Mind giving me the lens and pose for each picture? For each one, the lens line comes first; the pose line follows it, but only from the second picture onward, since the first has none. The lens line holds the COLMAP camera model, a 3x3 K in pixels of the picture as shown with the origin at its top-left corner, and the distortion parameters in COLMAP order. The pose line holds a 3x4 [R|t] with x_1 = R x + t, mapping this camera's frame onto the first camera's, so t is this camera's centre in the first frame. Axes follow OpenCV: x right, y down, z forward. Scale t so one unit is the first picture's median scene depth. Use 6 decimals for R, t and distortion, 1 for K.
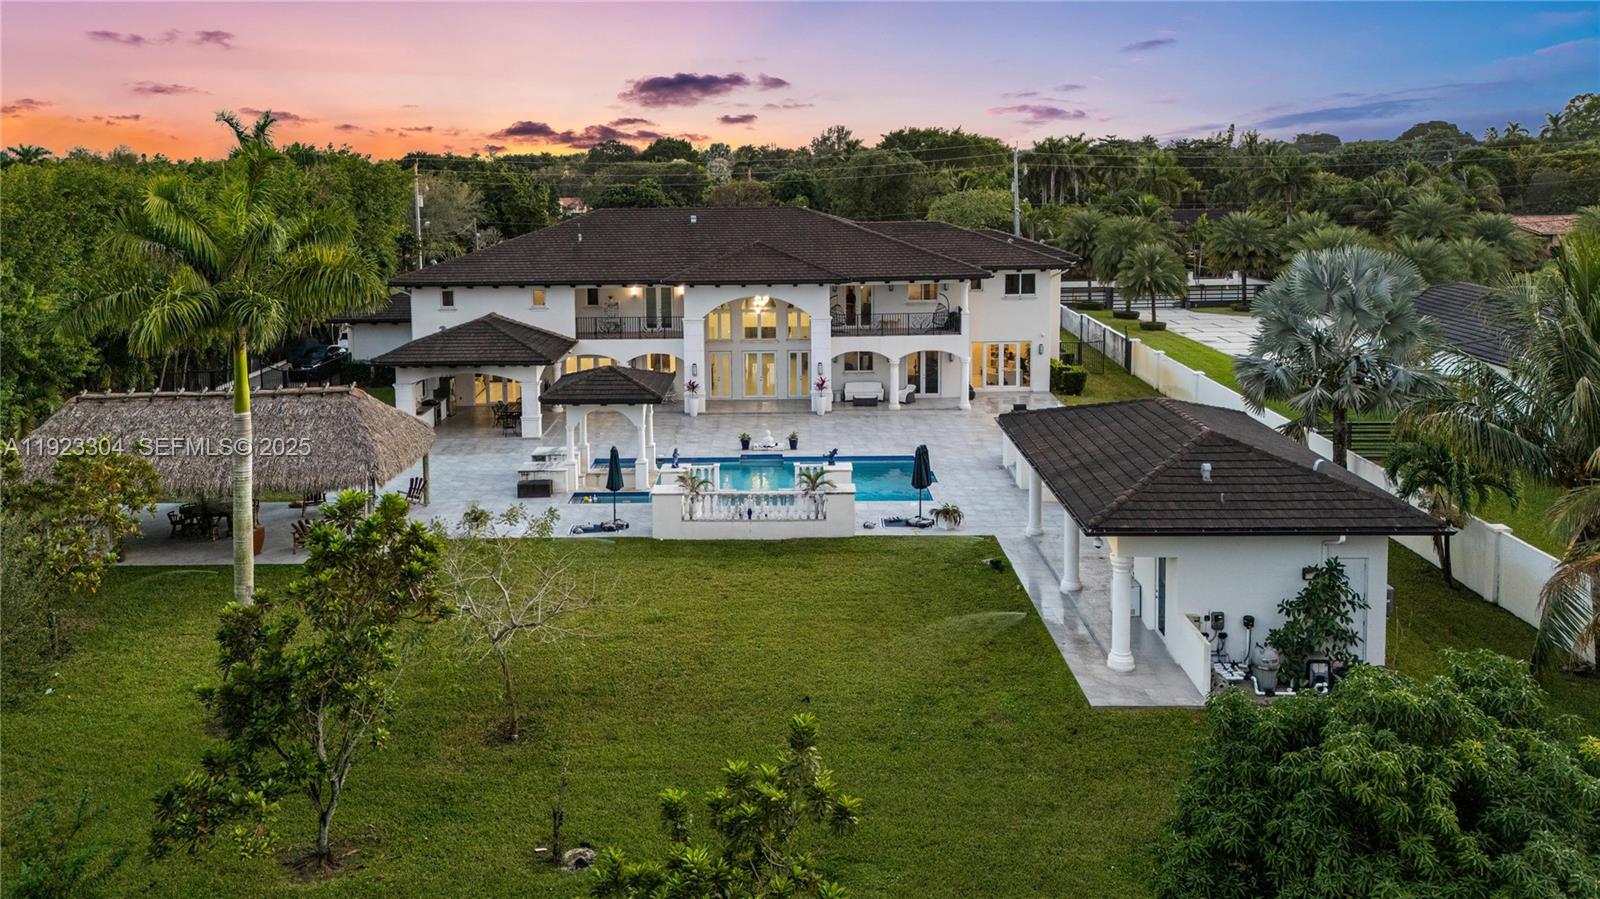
lens RADIAL K [[1203.2, 0, 736.5], [0, 1203.2, 276.2], [0, 0, 1]] dist [0.003426, 0.000411]
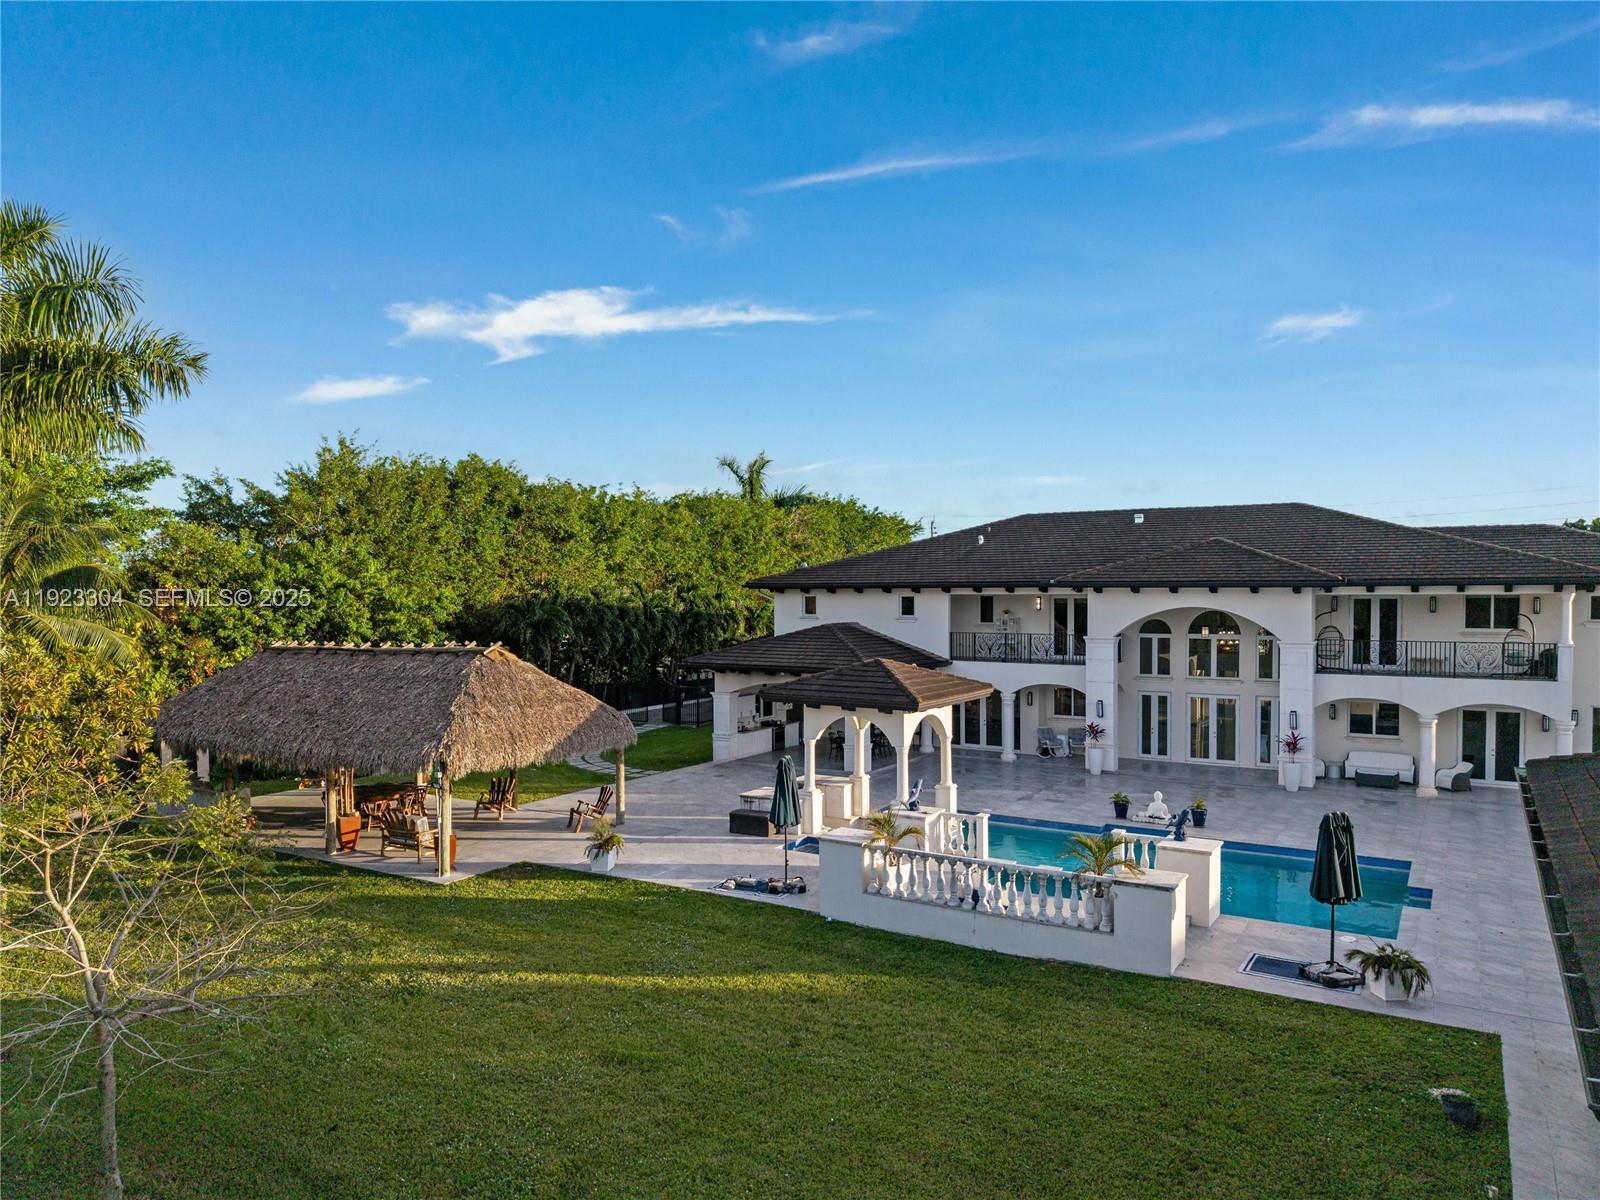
lens RADIAL K [[1056.2, 0, 798.2], [0, 1056.2, 590.6], [0, 0, 1]] dist [0.009983, -0.013176]
pose [[0.867738, 0.015450, -0.496781, 0.119204], [-0.062929, 0.994888, -0.078979, 0.067898], [0.493022, 0.099795, 0.864275, 0.356162]]
